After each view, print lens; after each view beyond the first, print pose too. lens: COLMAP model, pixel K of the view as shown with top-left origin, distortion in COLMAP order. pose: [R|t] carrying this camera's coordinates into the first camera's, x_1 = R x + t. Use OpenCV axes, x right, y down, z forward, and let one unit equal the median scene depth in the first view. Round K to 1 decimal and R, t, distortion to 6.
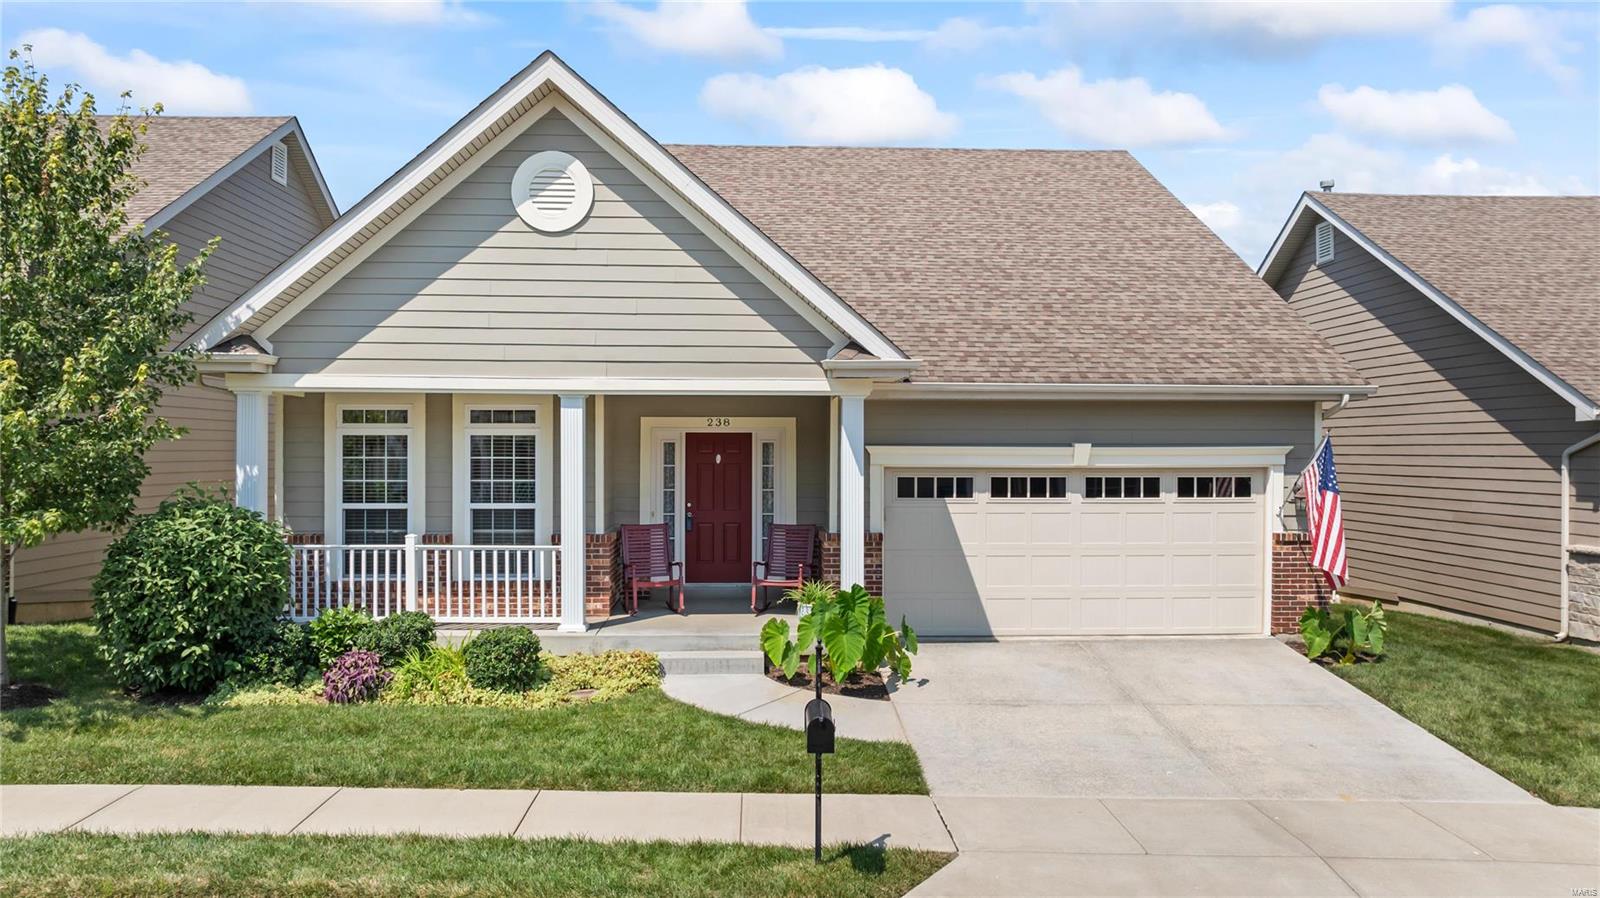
lens RADIAL K [[1120.4, 0, 800.0], [0, 1120.4, 449.0], [0, 0, 1]] dist [-0.008553, -0.001756]
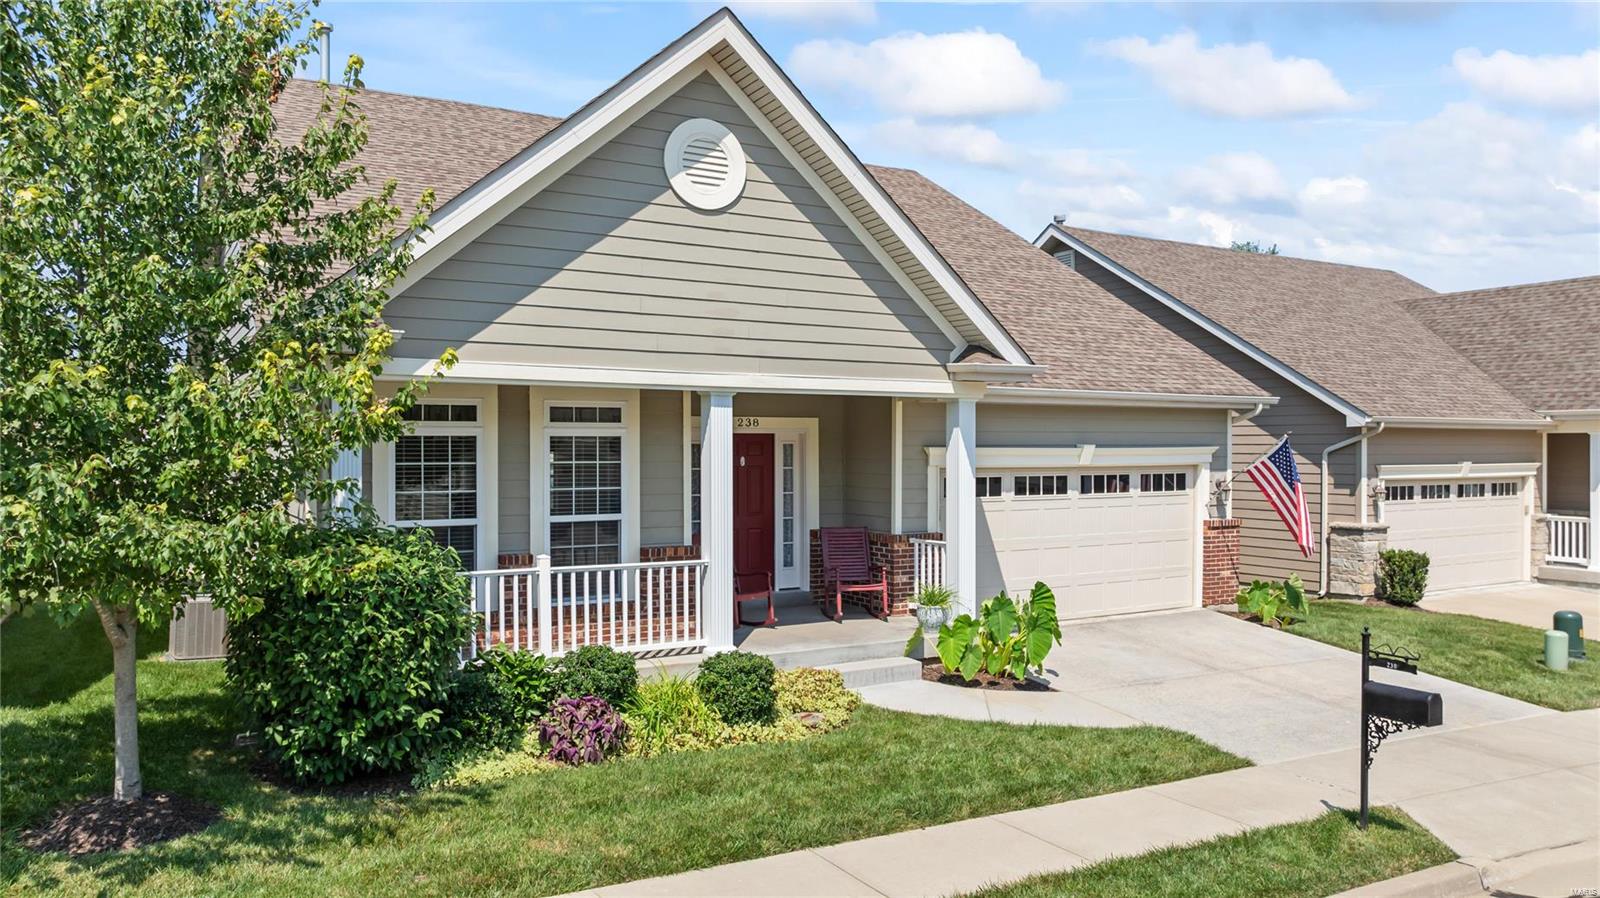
lens RADIAL K [[1120.4, 0, 800.0], [0, 1120.4, 449.0], [0, 0, 1]] dist [-0.008553, -0.001756]
pose [[0.883548, -0.003108, 0.468331, -0.528781], [0.002794, 0.999995, 0.001367, -0.003180], [-0.468333, 0.000101, 0.883552, 0.159600]]
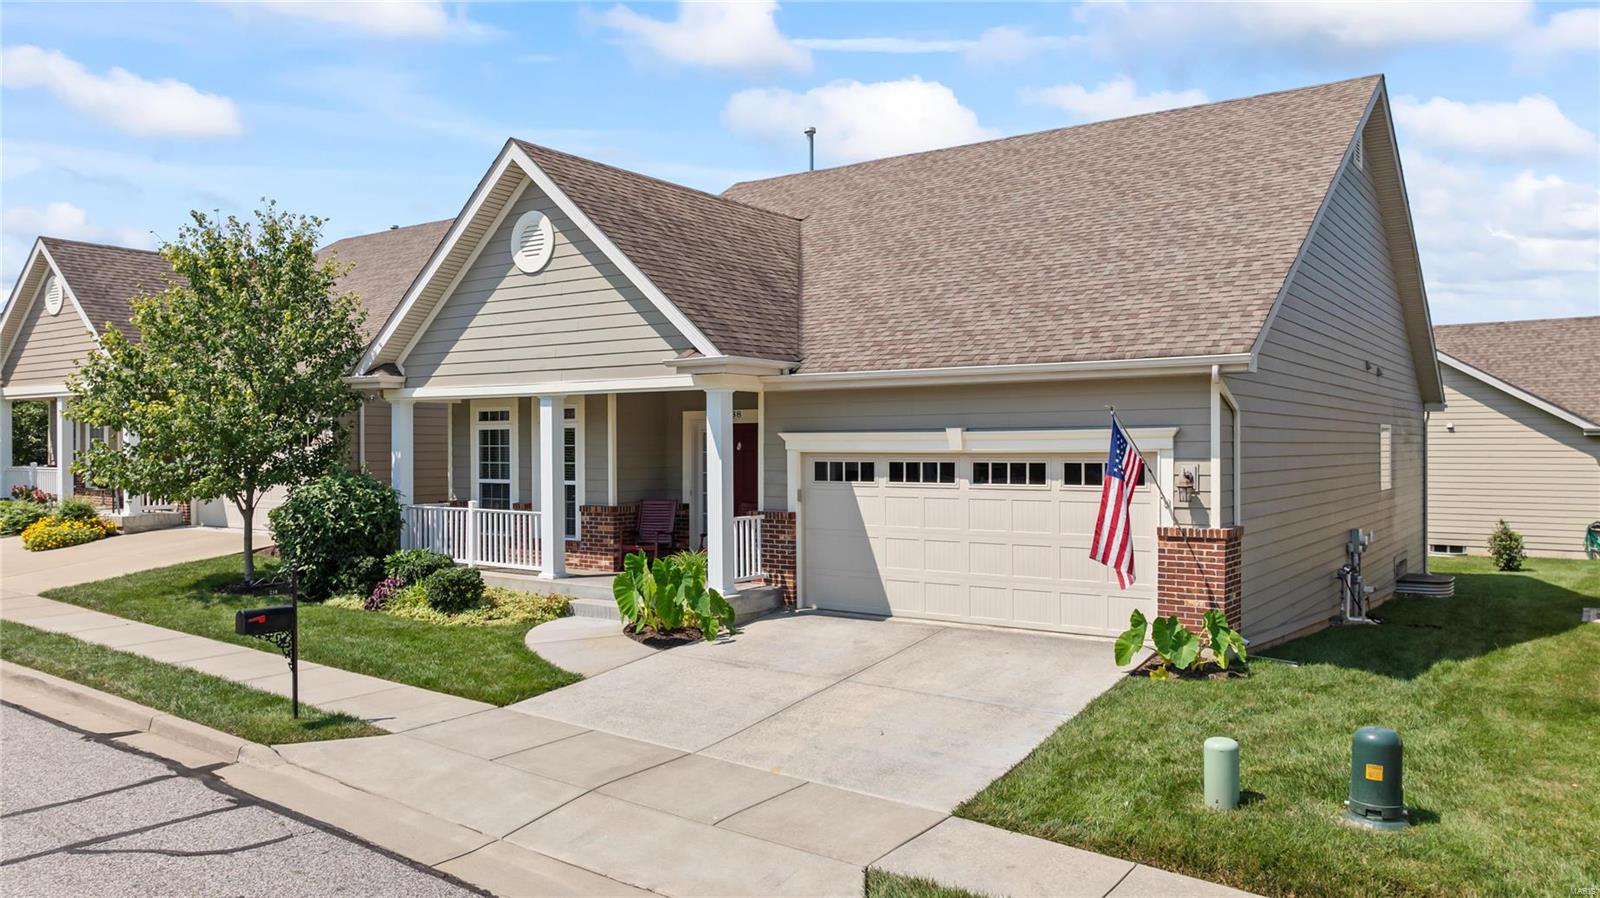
lens RADIAL K [[1143.3, 0, 800.0], [0, 1143.3, 449.0], [0, 0, 1]] dist [-0.004879, -0.000665]
pose [[0.787398, -0.003129, -0.616437, 0.783329], [0.007318, 0.999964, 0.004272, 0.008448], [0.616401, -0.007875, 0.787393, 0.125547]]
